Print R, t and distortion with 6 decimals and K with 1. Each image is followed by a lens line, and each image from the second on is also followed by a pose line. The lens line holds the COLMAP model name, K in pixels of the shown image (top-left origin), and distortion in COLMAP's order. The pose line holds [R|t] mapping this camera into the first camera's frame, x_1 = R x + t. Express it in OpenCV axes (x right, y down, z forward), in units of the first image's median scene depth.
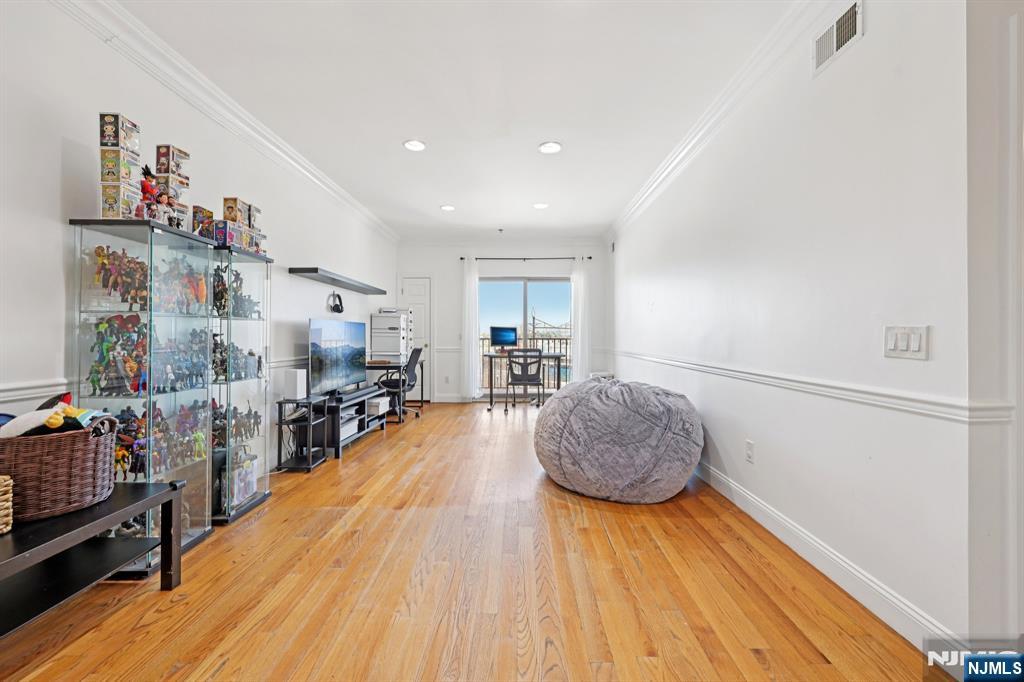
lens RADIAL K [[411.1, 0, 514.7], [0, 411.1, 335.1], [0, 0, 1]] dist [0.000245, -0.000159]
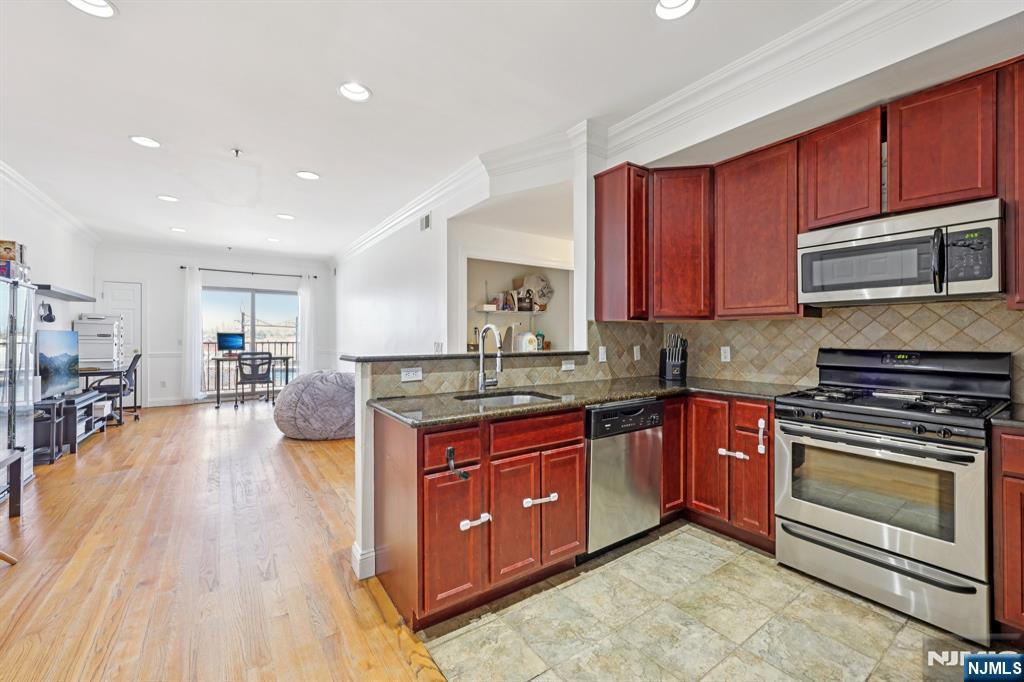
lens RADIAL K [[411.1, 0, 514.7], [0, 411.1, 335.1], [0, 0, 1]] dist [0.000245, -0.000159]
pose [[0.807141, -0.000331, 0.590359, -0.116380], [-0.001111, 0.999997, 0.002080, -0.031433], [-0.590358, -0.002335, 0.807138, -0.642673]]
